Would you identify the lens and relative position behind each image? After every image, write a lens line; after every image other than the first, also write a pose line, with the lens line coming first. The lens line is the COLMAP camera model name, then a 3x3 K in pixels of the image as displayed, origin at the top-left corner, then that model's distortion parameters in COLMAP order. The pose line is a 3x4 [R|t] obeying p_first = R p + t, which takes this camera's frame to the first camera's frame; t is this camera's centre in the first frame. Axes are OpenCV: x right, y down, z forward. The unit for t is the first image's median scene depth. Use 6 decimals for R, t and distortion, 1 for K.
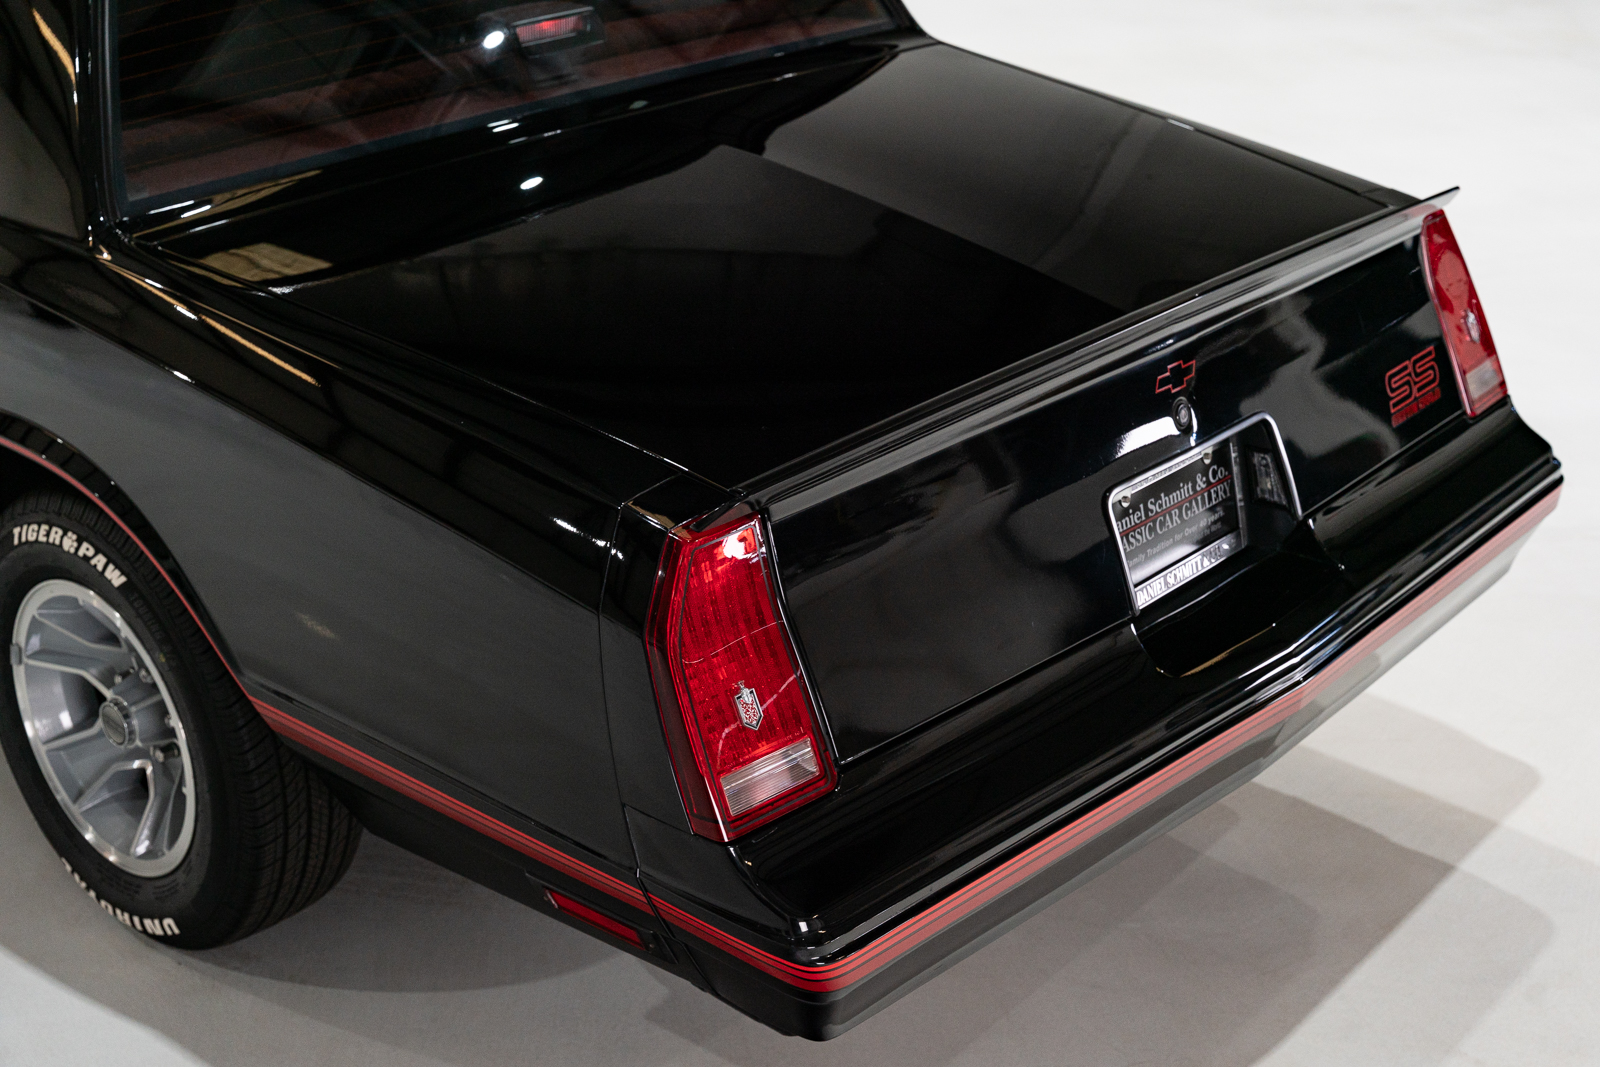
lens RADIAL K [[2261.5, 0, 790.3], [0, 2261.5, 546.0], [0, 0, 1]] dist [0.044019, 0.000000]
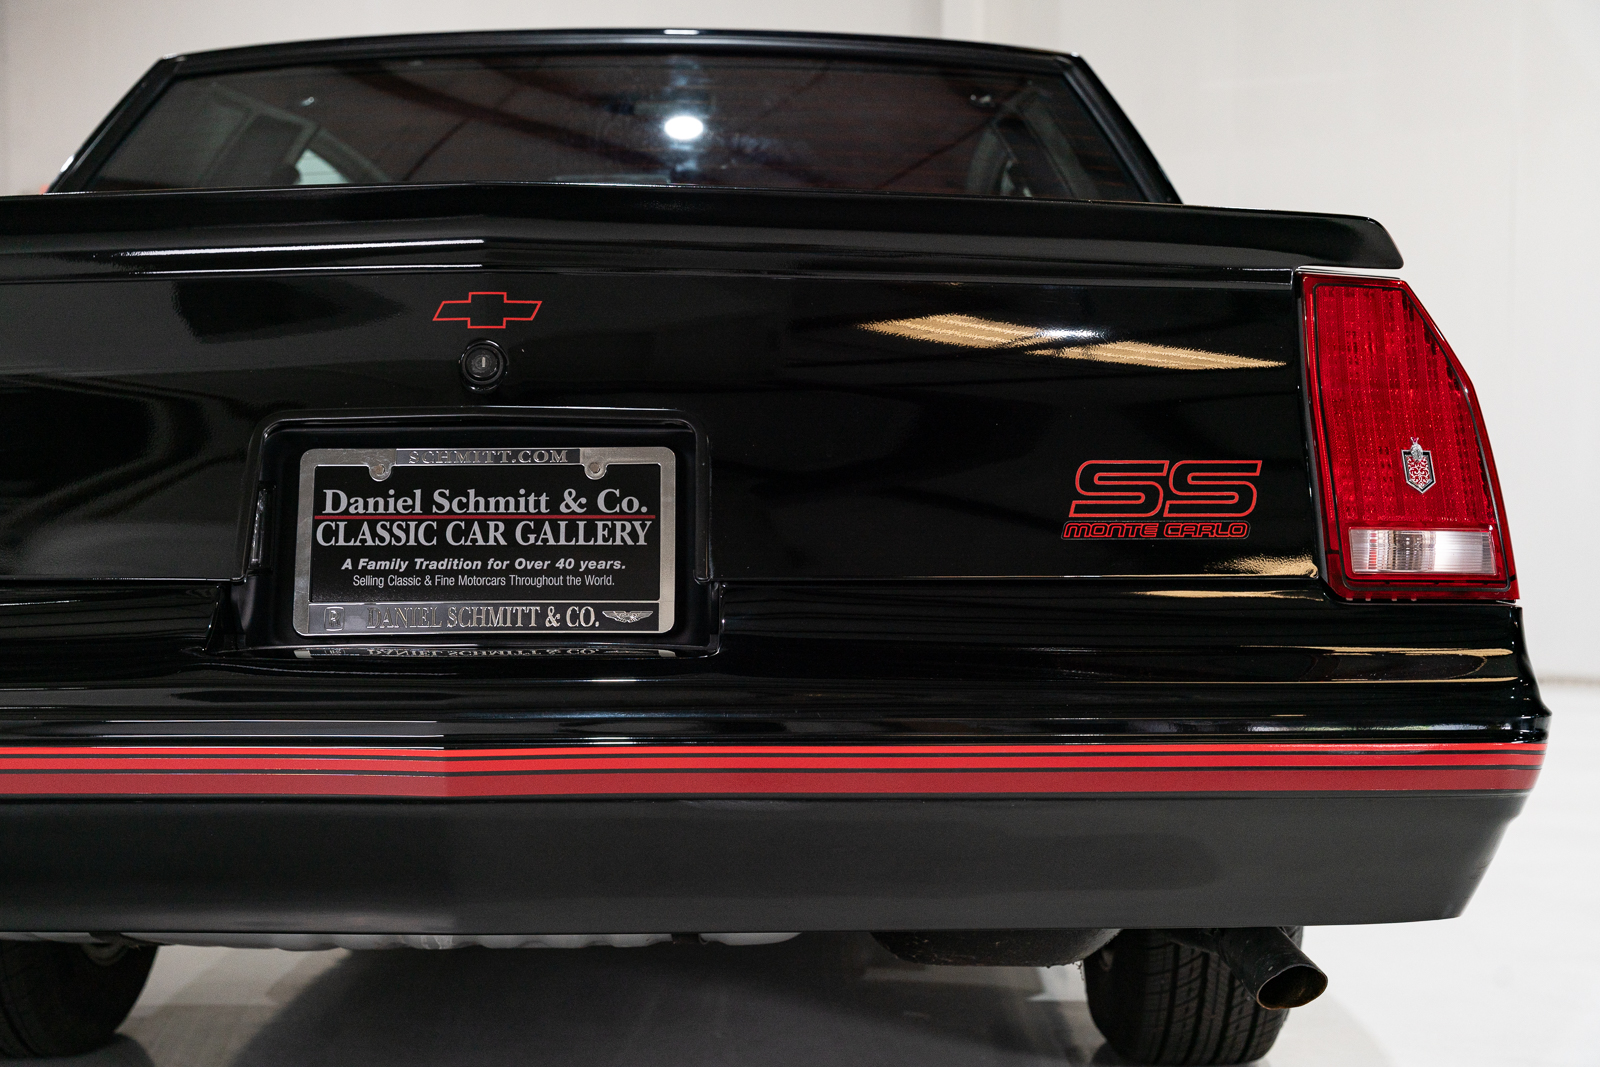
lens RADIAL K [[2261.5, 0, 787.6], [0, 2261.5, 482.9], [0, 0, 1]] dist [0.044019, 0.000000]
pose [[0.658037, 0.002433, -0.752981, 0.701617], [-0.304921, 0.915196, -0.263516, 0.119347], [0.688484, 0.403003, 0.602975, 0.614566]]
